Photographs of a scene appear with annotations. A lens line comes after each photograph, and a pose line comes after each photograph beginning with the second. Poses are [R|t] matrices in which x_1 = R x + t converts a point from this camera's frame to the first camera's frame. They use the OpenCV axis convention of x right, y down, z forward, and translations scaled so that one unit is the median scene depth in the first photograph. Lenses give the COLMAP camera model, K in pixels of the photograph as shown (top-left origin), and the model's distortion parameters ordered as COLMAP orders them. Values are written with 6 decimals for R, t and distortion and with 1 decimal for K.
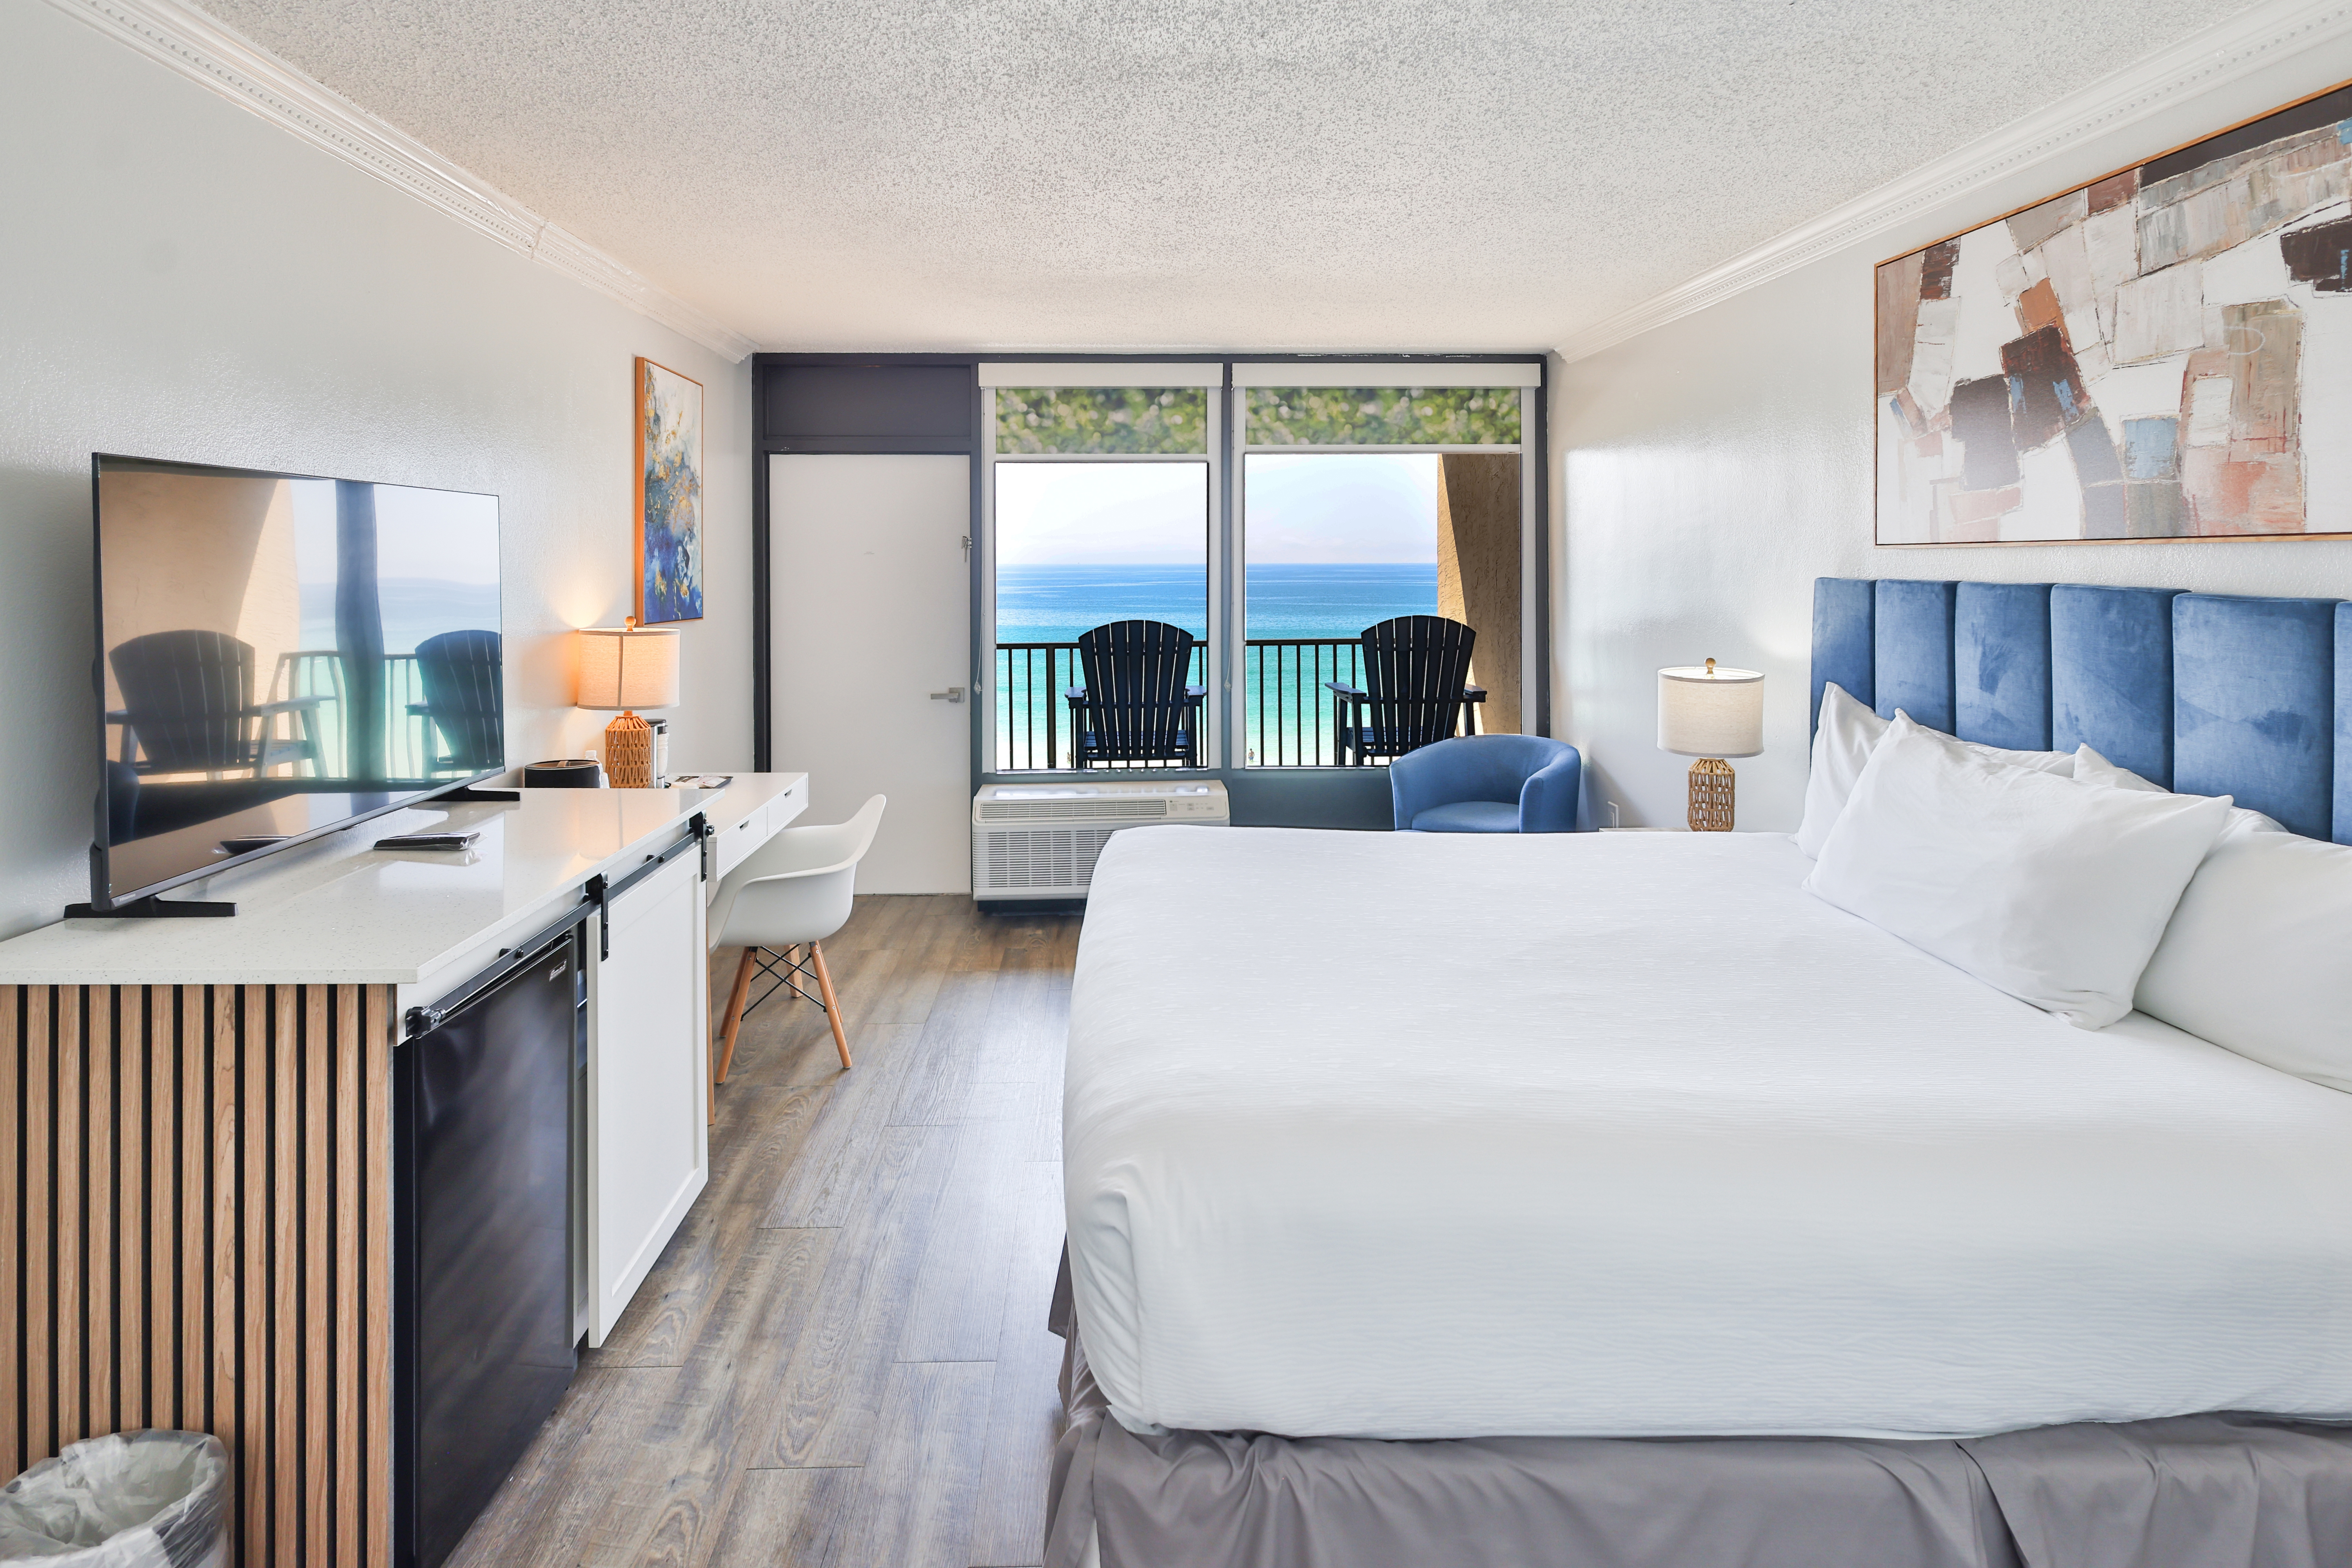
lens RADIAL K [[1192.6, 0, 1150.3], [0, 1192.6, 574.9], [0, 0, 1]] dist [-0.003928, 0.002867]
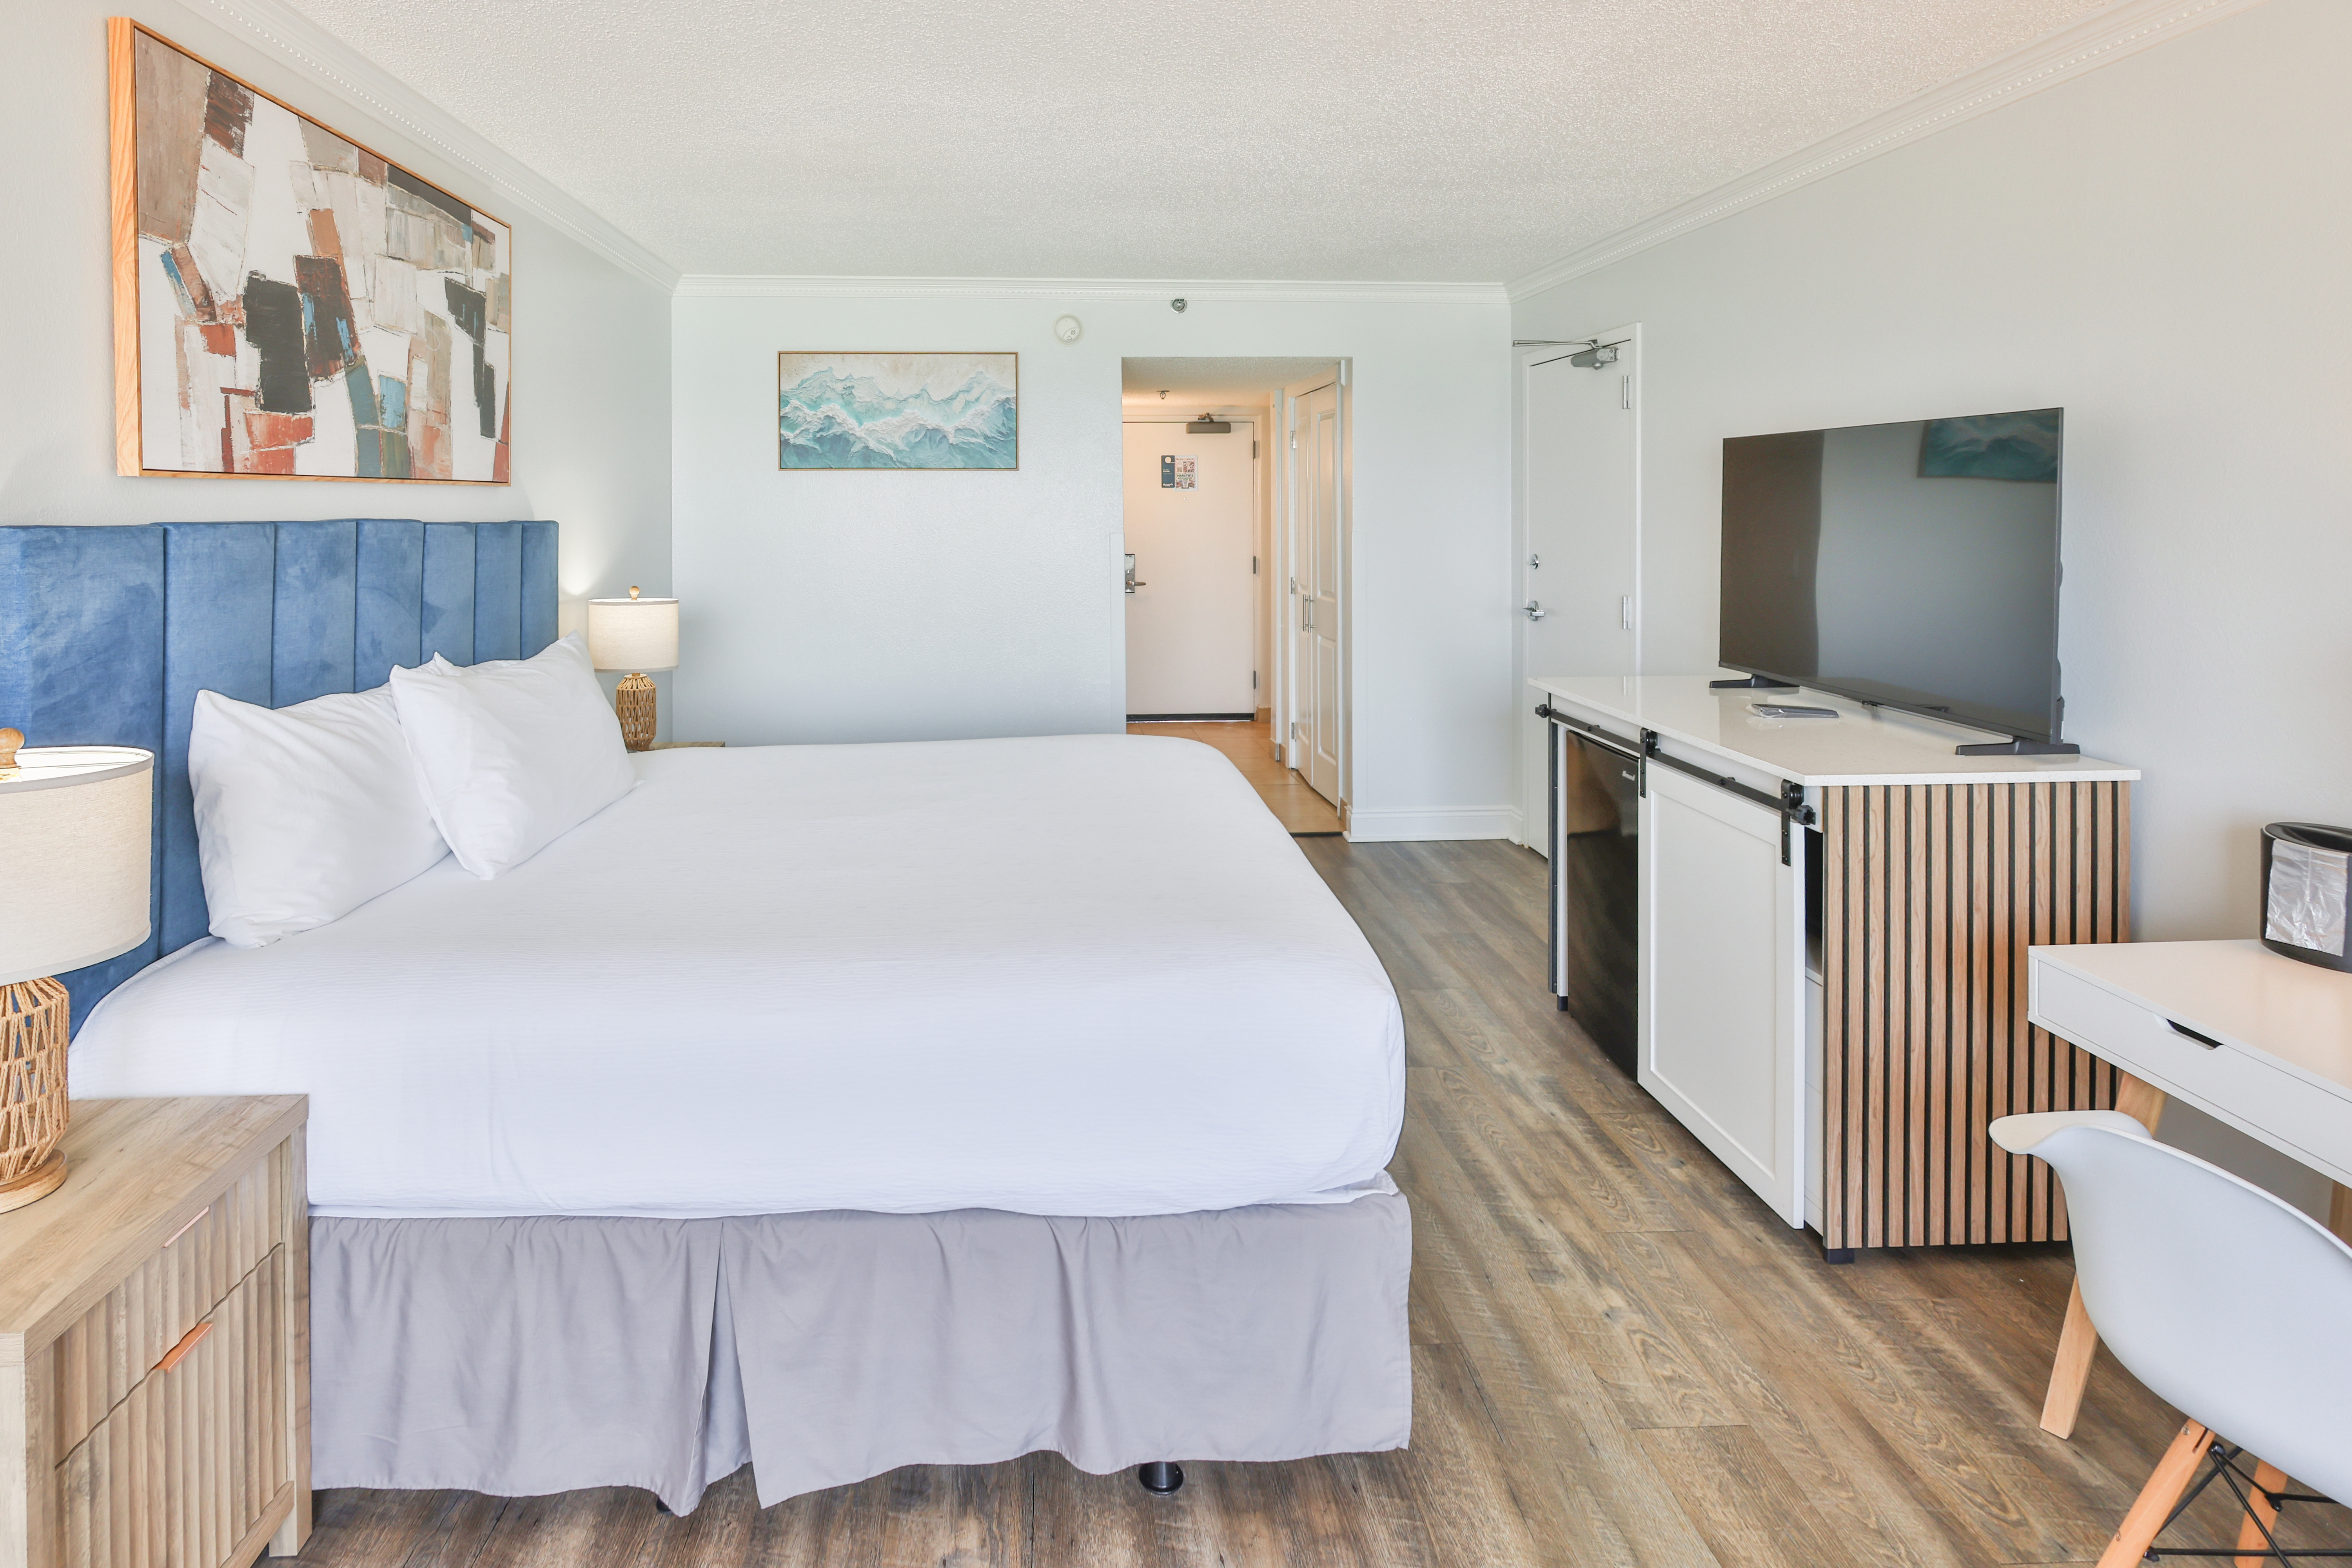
lens RADIAL K [[1209.5, 0, 1036.0], [0, 1209.5, 530.1], [0, 0, 1]] dist [-0.006495, 0.000781]
pose [[-0.999725, 0.006215, 0.022626, 0.137564], [0.006998, 0.999373, 0.034700, -0.013714], [-0.022396, 0.034849, -0.999142, 1.841070]]
